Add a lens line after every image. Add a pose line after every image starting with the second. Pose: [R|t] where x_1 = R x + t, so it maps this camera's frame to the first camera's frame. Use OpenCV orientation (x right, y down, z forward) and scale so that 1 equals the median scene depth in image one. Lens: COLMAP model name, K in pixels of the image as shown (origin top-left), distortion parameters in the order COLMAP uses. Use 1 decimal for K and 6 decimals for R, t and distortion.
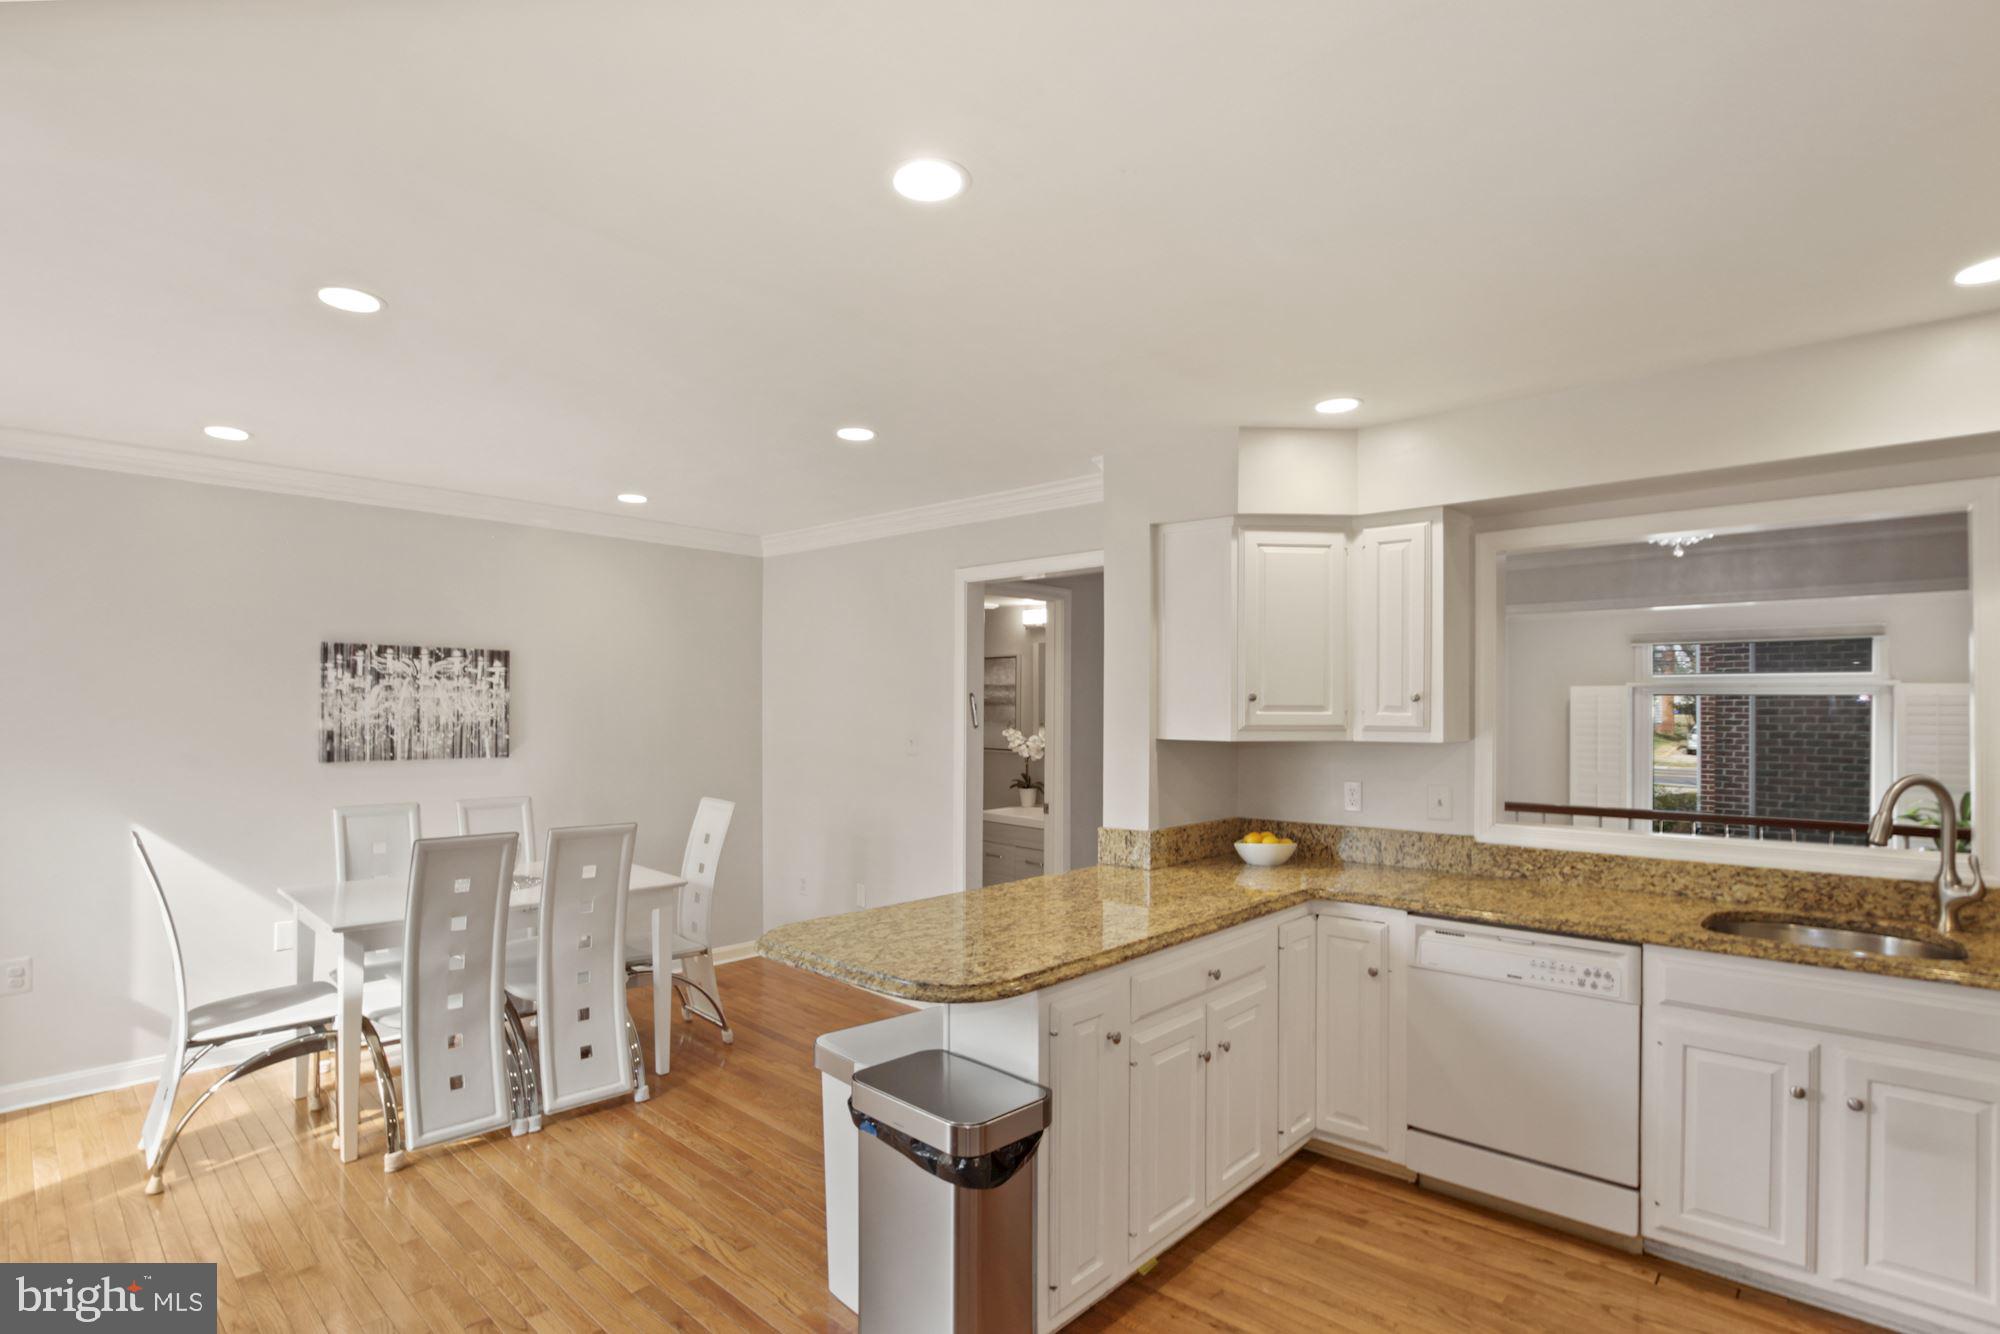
lens RADIAL K [[961.2, 0, 997.7], [0, 961.2, 698.3], [0, 0, 1]] dist [-0.026940, 0.000159]
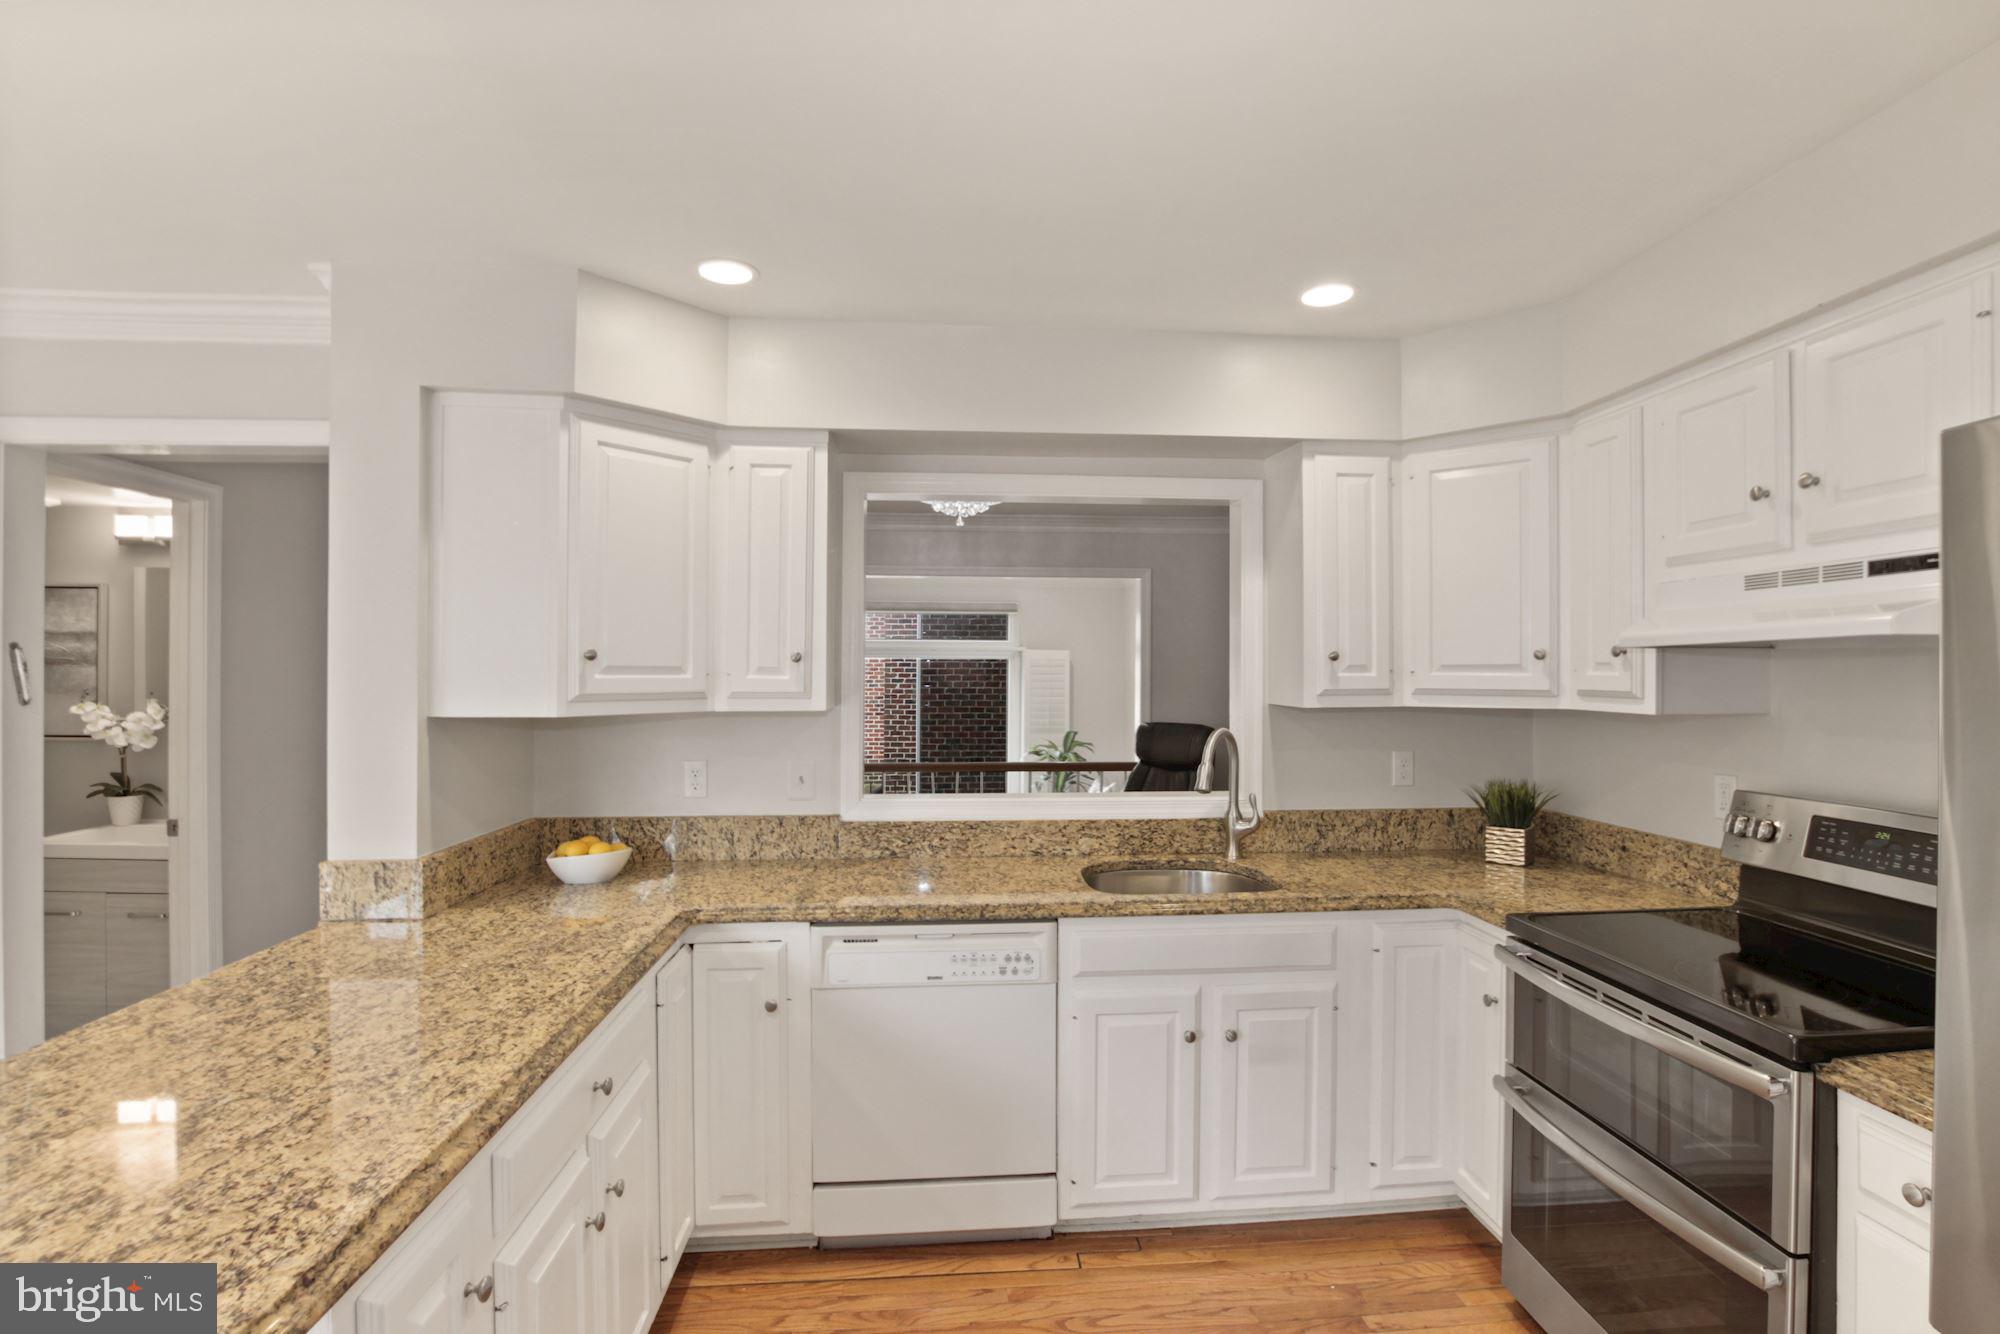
lens RADIAL K [[947.7, 0, 1009.4], [0, 947.7, 670.0], [0, 0, 1]] dist [-0.037064, 0.006301]
pose [[0.677209, -0.001527, 0.735789, -0.038880], [-0.007615, 0.999930, 0.009084, 0.001487], [-0.735751, -0.011755, 0.677150, 0.303160]]
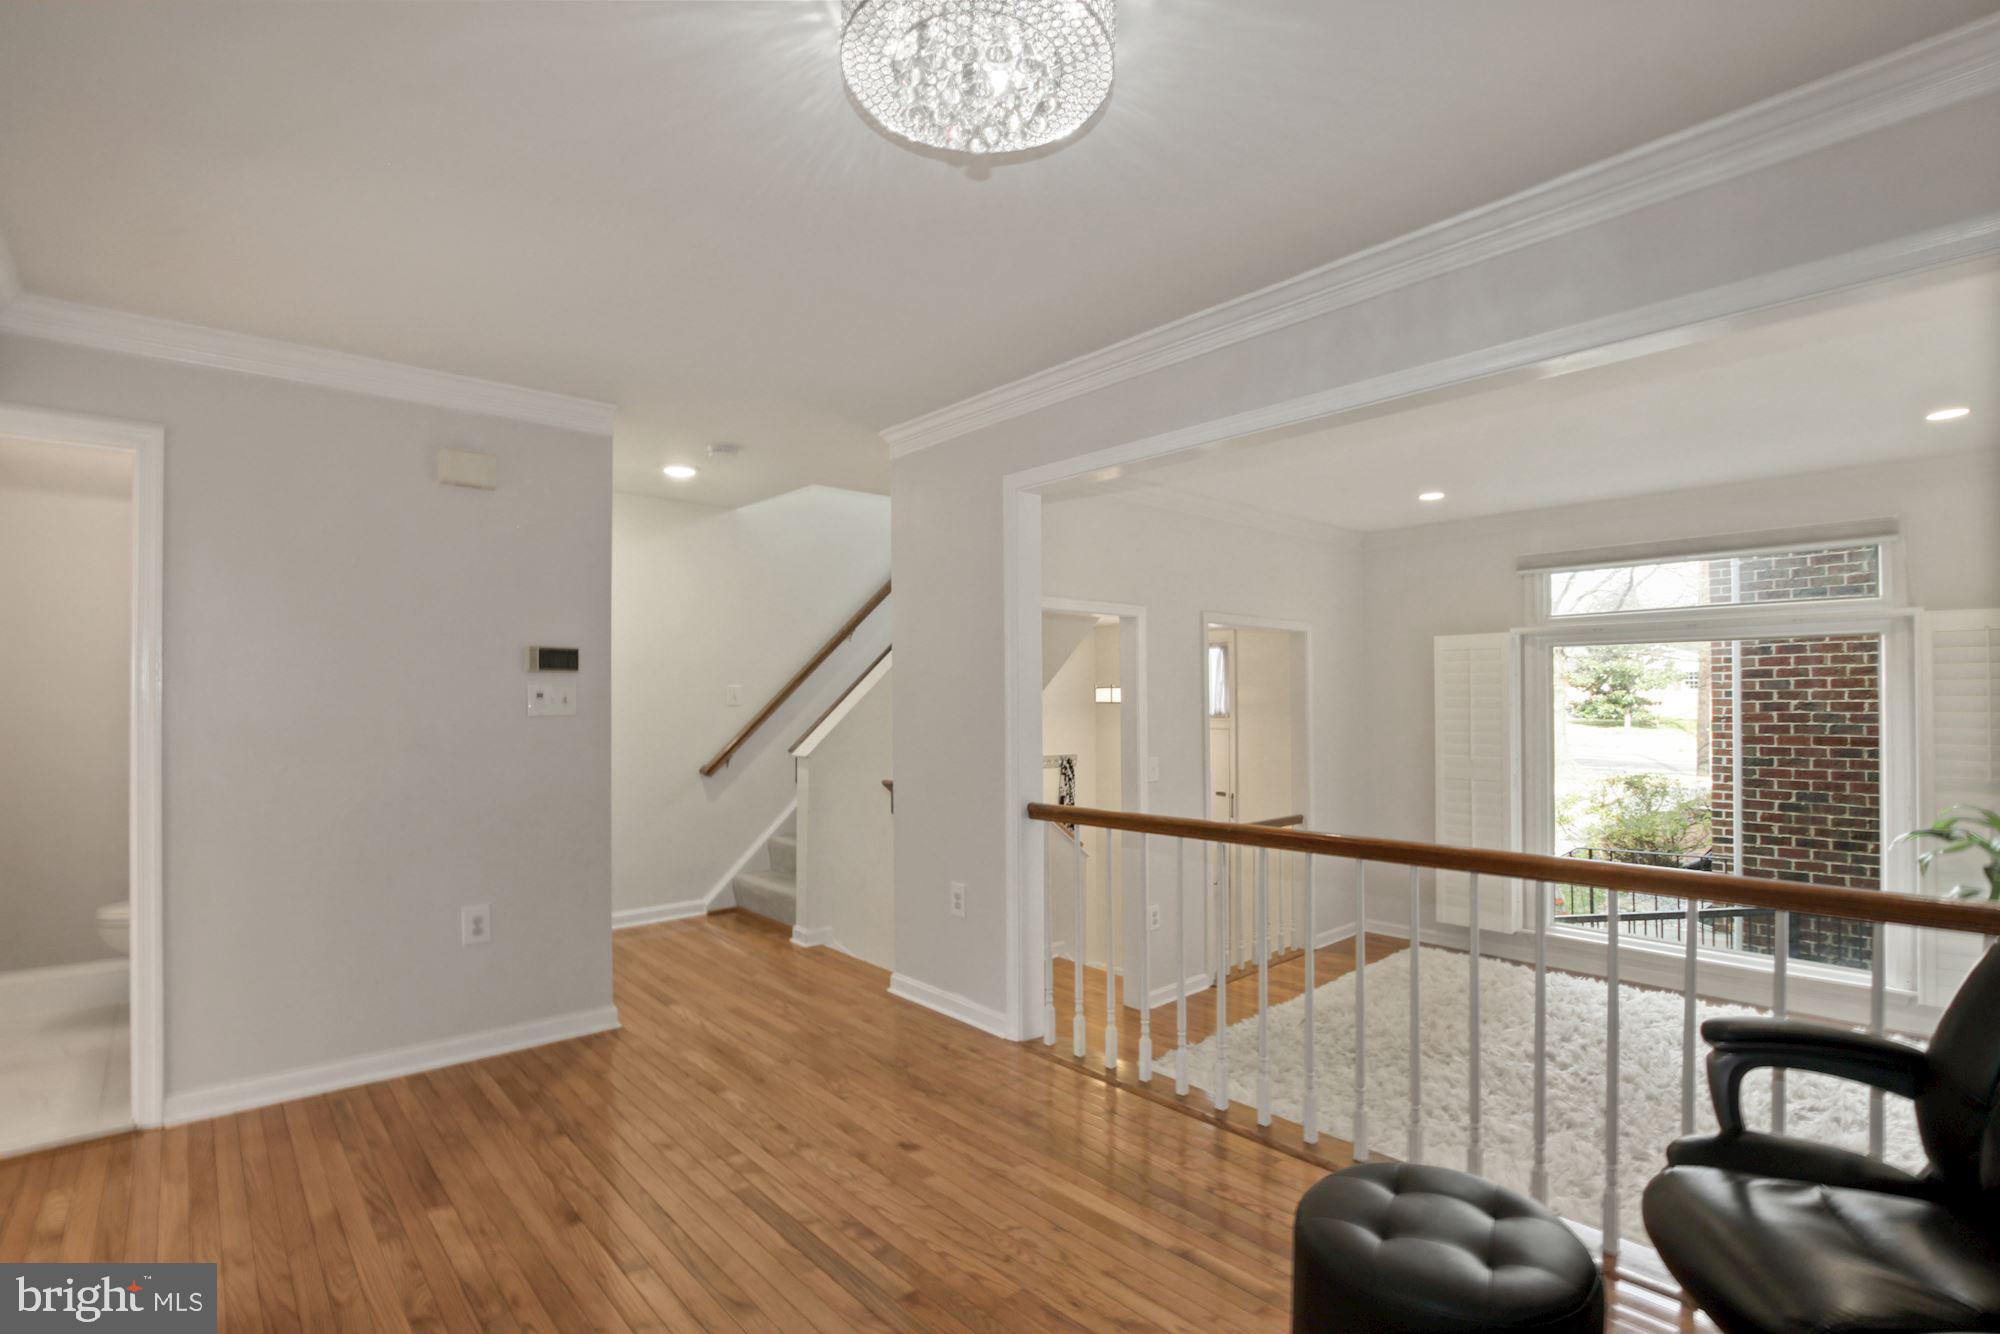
lens RADIAL K [[927.4, 0, 1000.0], [0, 927.4, 667.0], [0, 0, 1]] dist [-0.024731, 0.000774]
pose [[0.995899, -0.008776, -0.090051, 0.987559], [0.006432, 0.999634, -0.026294, 0.074032], [0.090249, 0.025607, 0.995590, 0.856986]]
